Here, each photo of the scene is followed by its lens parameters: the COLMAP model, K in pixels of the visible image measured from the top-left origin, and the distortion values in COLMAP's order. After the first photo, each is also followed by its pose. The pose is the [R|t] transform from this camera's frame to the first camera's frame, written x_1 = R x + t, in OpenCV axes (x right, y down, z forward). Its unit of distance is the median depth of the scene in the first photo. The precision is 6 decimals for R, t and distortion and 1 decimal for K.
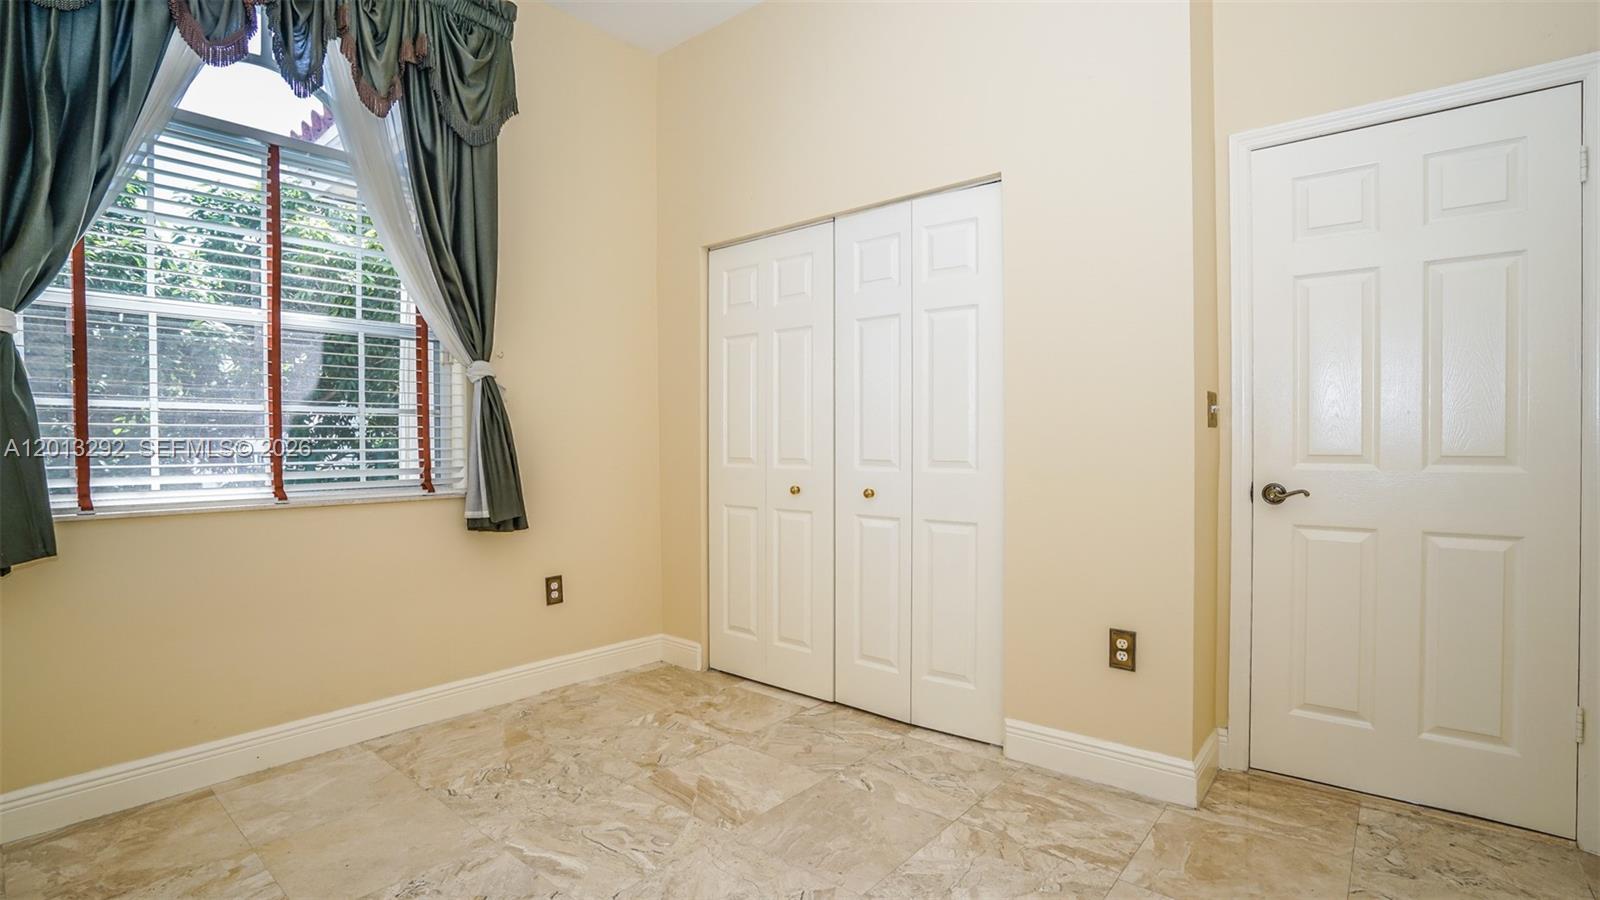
lens RADIAL K [[745.6, 0, 800.0], [0, 745.6, 450.0], [0, 0, 1]] dist [-0.069466, 0.027087]
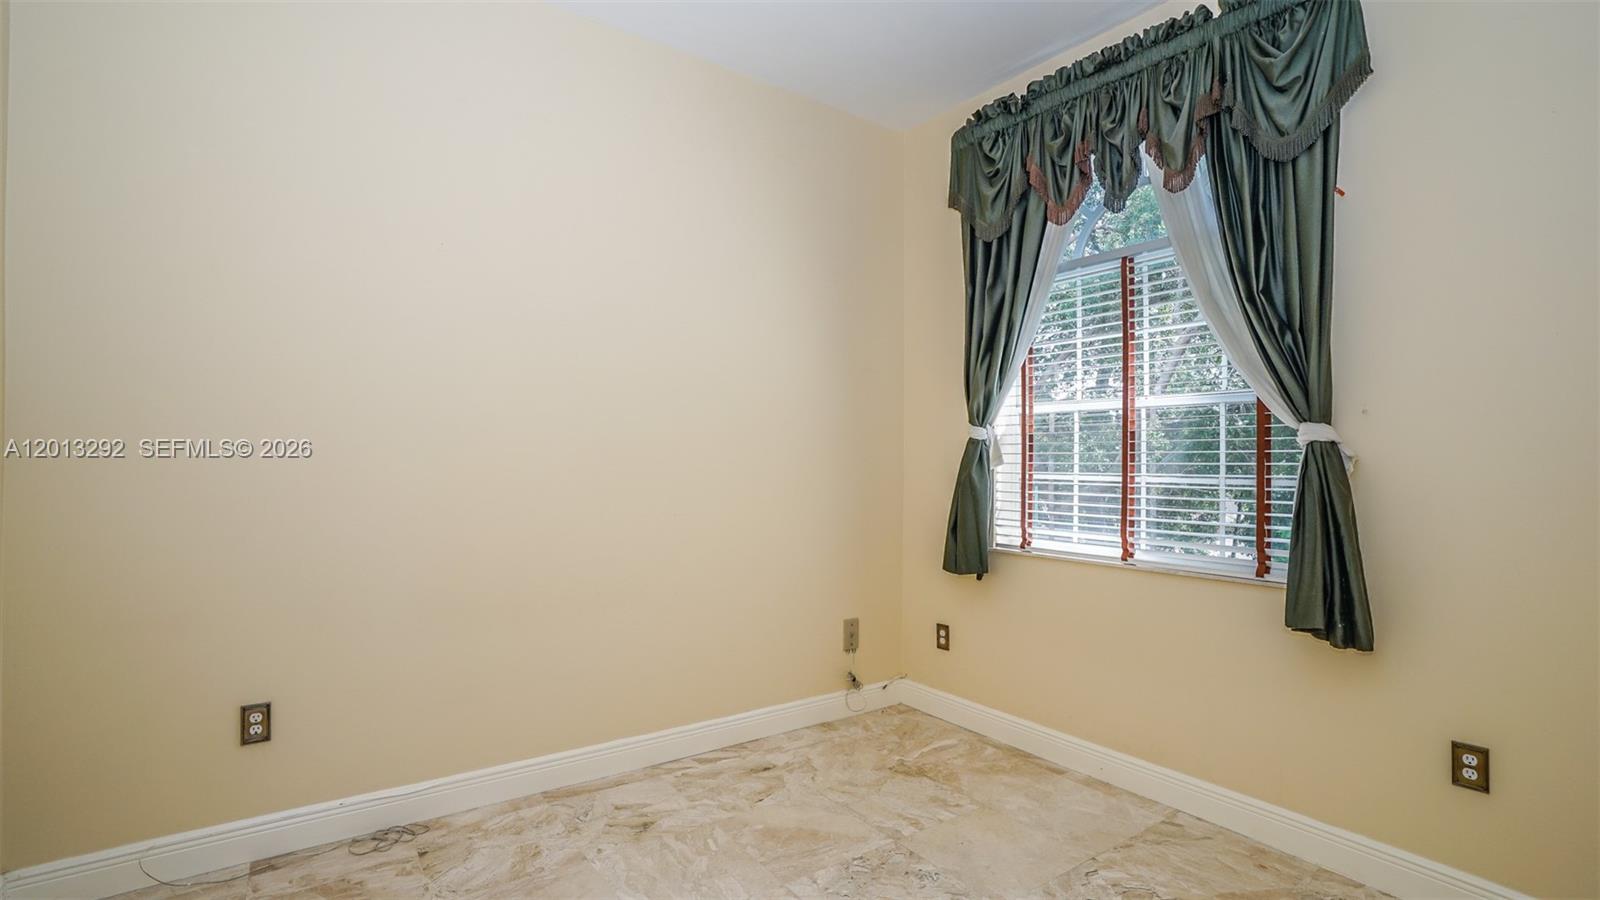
lens RADIAL K [[745.6, 0, 800.0], [0, 745.6, 450.0], [0, 0, 1]] dist [-0.069466, 0.027087]
pose [[-0.267733, -0.003440, -0.963487, 0.577528], [-0.016309, 0.999867, 0.000962, -0.104874], [0.963355, 0.015972, -0.267753, 0.841547]]
